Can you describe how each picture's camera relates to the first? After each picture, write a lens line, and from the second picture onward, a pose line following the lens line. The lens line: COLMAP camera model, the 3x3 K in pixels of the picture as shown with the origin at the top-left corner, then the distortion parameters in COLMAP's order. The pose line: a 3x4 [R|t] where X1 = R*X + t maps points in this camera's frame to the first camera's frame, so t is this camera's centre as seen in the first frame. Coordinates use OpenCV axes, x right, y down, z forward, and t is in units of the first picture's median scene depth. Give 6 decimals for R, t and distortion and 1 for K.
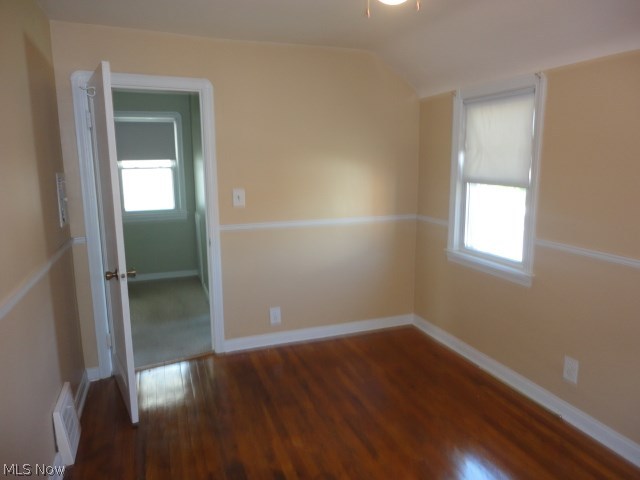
lens RADIAL K [[463.4, 0, 320.0], [0, 463.4, 240.0], [0, 0, 1]] dist [-0.003406, 0.000974]
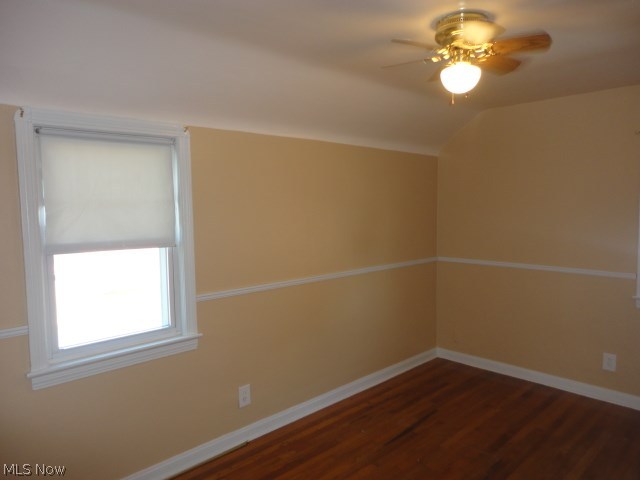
lens RADIAL K [[463.4, 0, 320.0], [0, 463.4, 240.0], [0, 0, 1]] dist [-0.003406, 0.000974]
pose [[-0.420154, -0.057324, 0.905640, -0.535120], [0.170300, 0.975290, 0.140740, -0.217744], [-0.891329, 0.213363, -0.400010, 1.184794]]
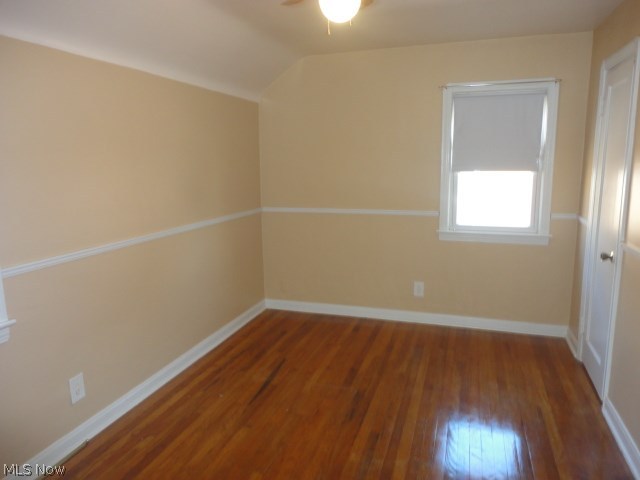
lens RADIAL K [[463.4, 0, 320.0], [0, 463.4, 240.0], [0, 0, 1]] dist [-0.003406, 0.000974]
pose [[-0.799173, -0.083333, 0.595296, -0.352046], [0.122834, 0.946806, 0.297440, -0.204417], [-0.588417, 0.310829, -0.746426, 1.282476]]
